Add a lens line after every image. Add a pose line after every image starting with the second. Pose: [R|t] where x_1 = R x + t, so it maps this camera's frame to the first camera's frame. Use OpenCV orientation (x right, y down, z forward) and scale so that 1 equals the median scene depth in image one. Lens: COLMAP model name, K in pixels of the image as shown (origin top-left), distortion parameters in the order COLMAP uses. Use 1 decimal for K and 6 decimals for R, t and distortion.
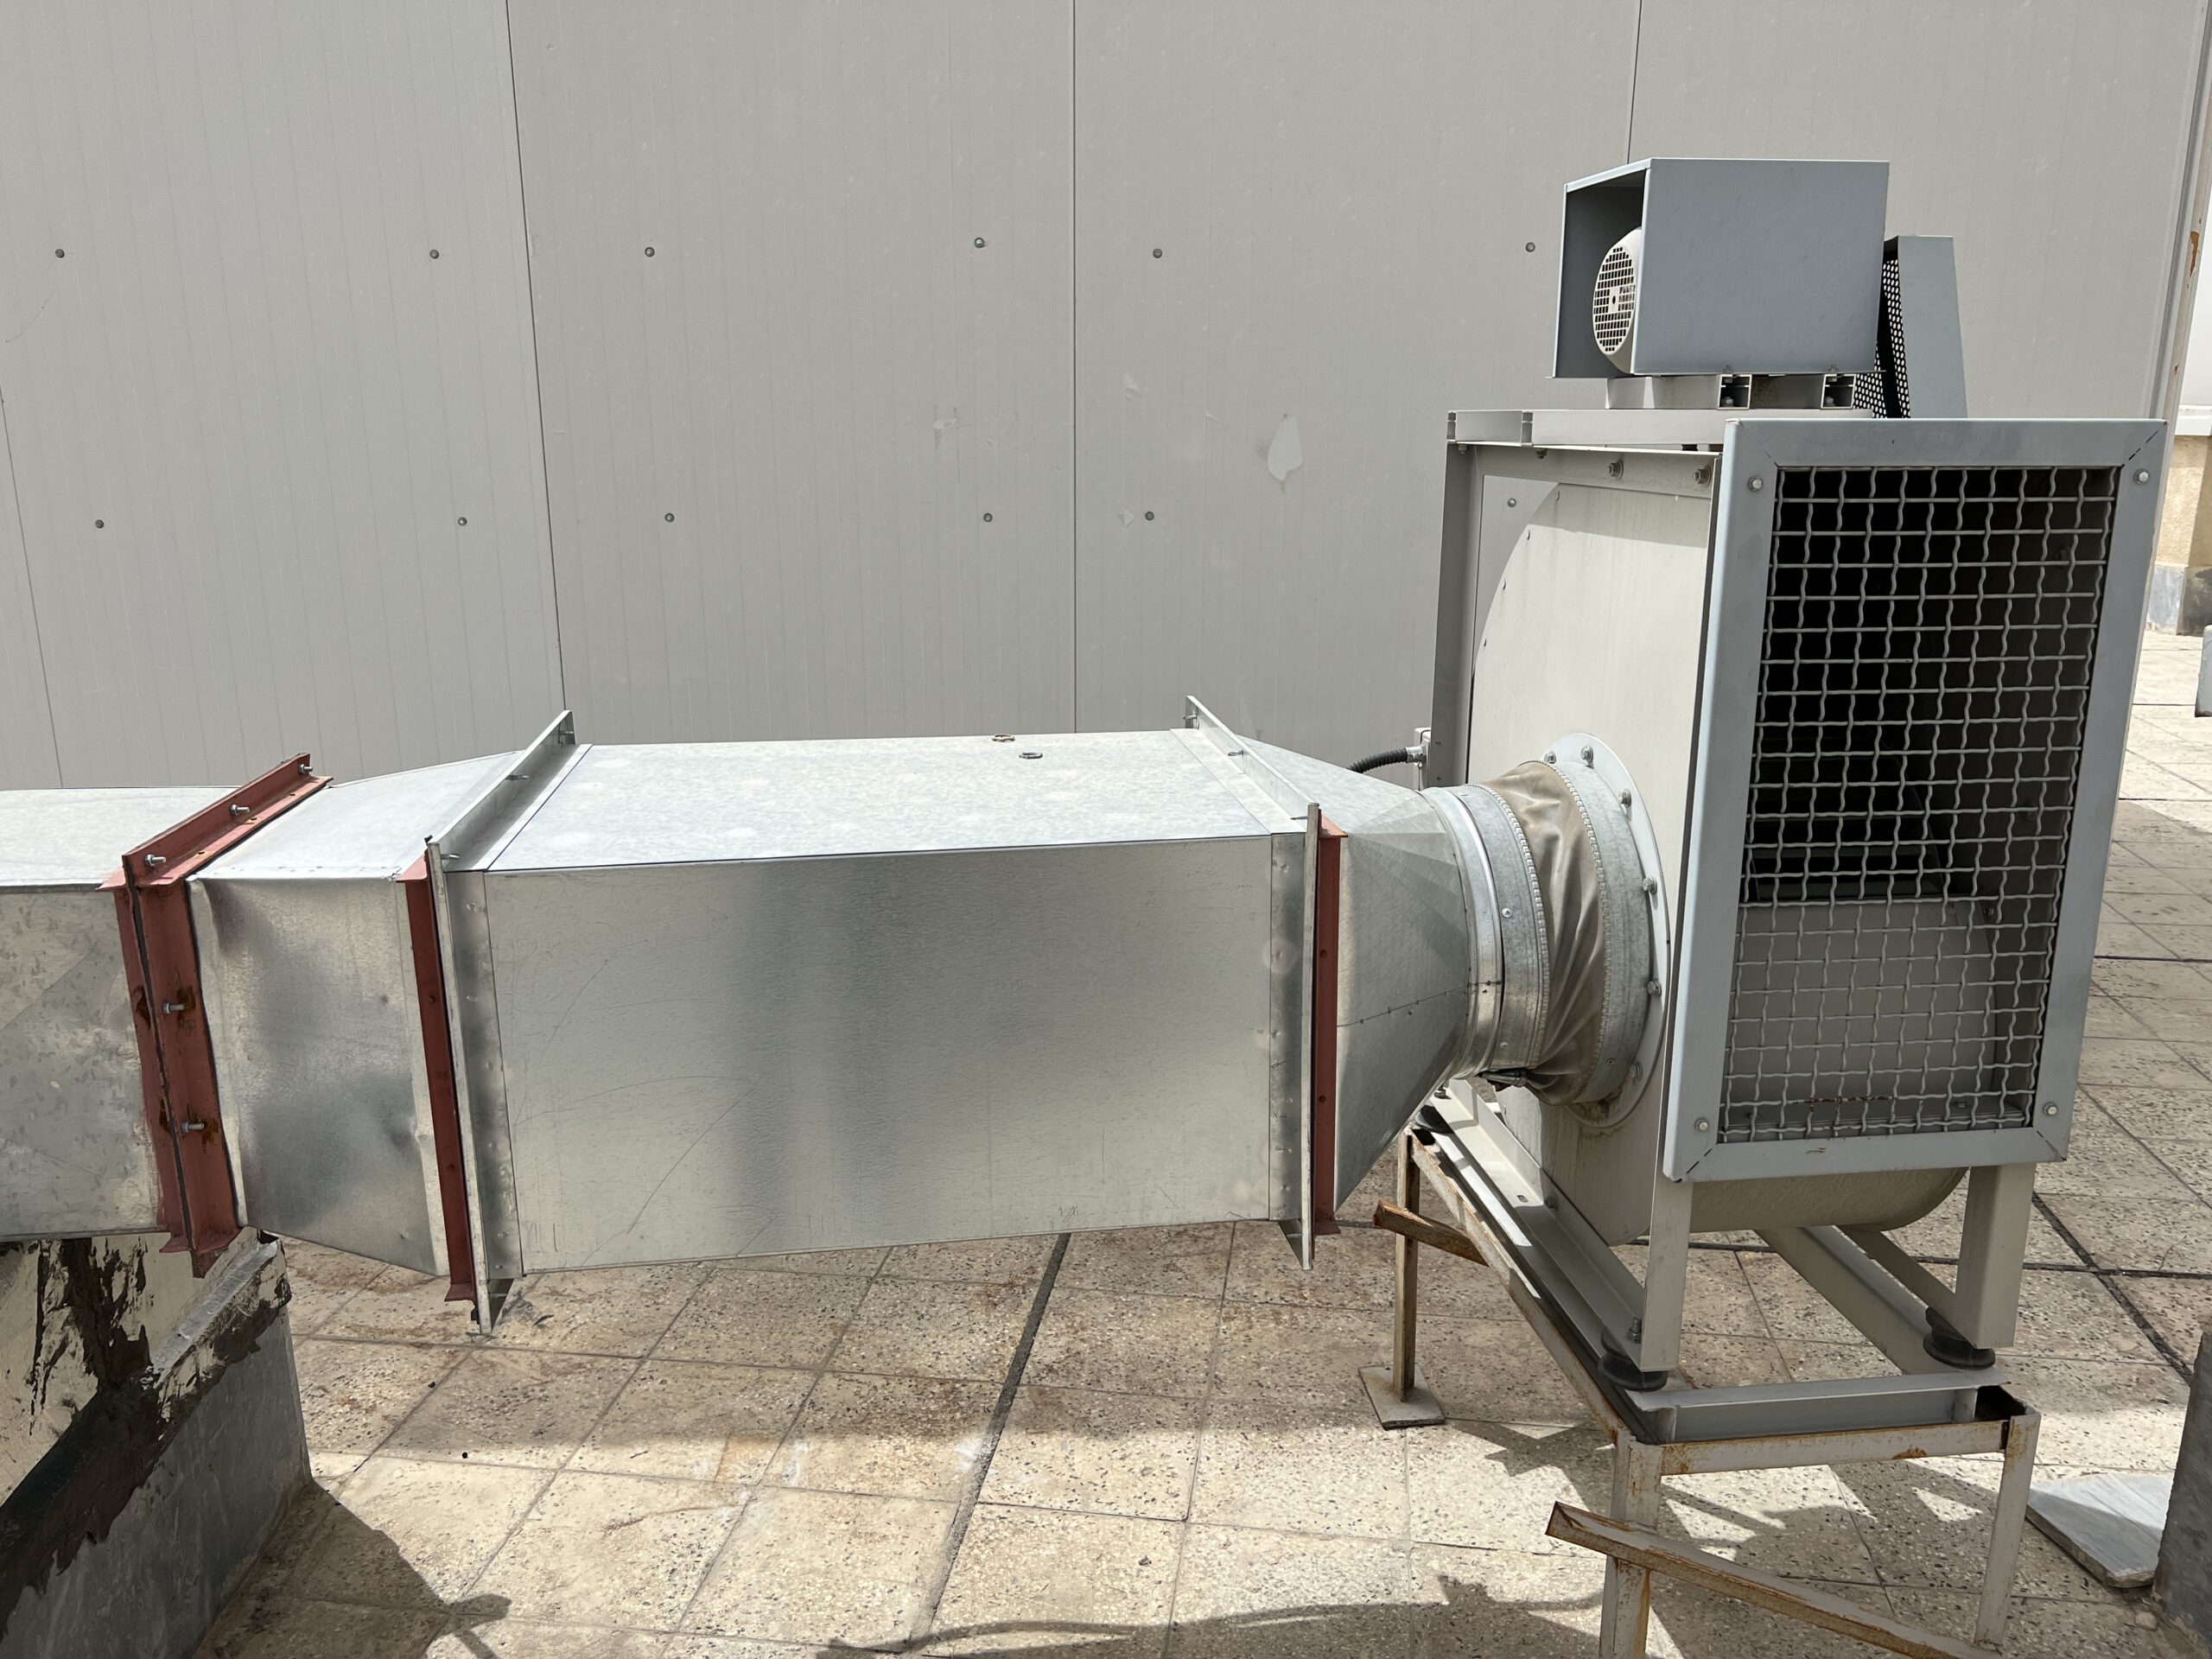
lens RADIAL K [[1675.7, 0, 1095.9], [0, 1675.7, 830.7], [0, 0, 1]] dist [0.032987, -0.039473]
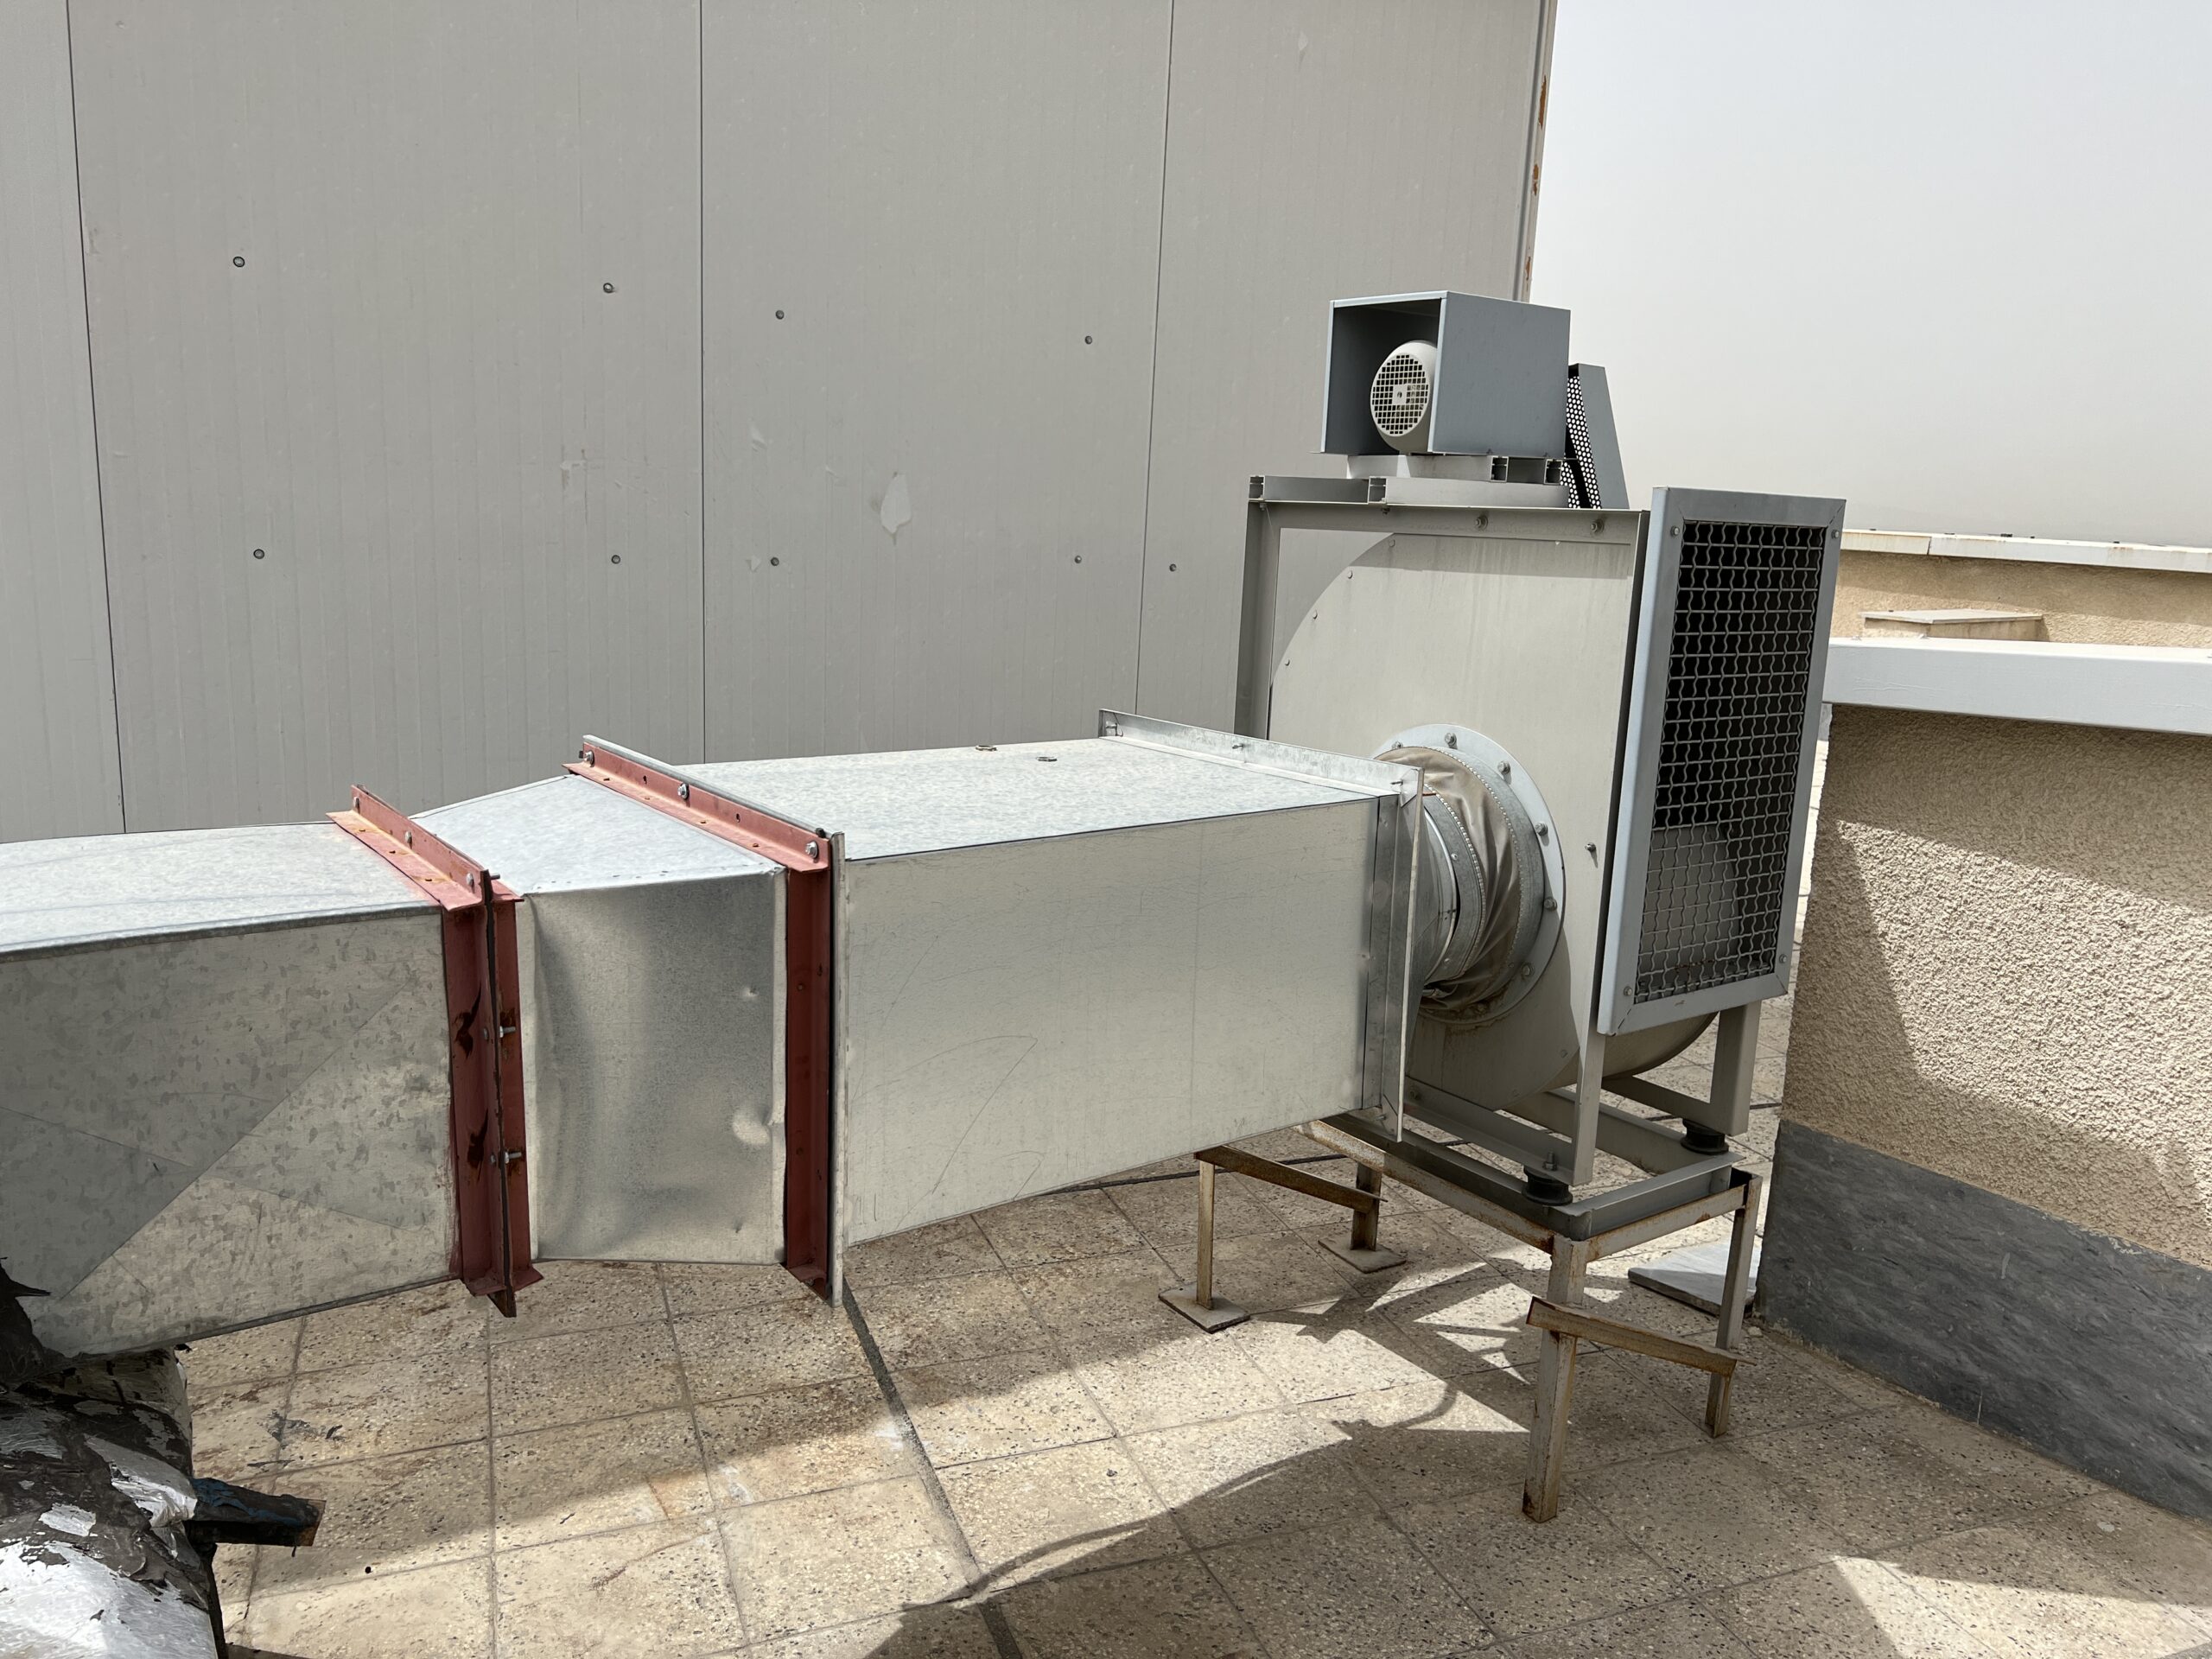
lens RADIAL K [[1675.7, 0, 1101.9], [0, 1675.7, 840.6], [0, 0, 1]] dist [0.032987, -0.039473]
pose [[0.871376, -0.062109, 0.486668, -0.522965], [0.079195, 0.996752, -0.014591, 0.027995], [-0.484181, 0.051256, 0.873465, -0.005668]]
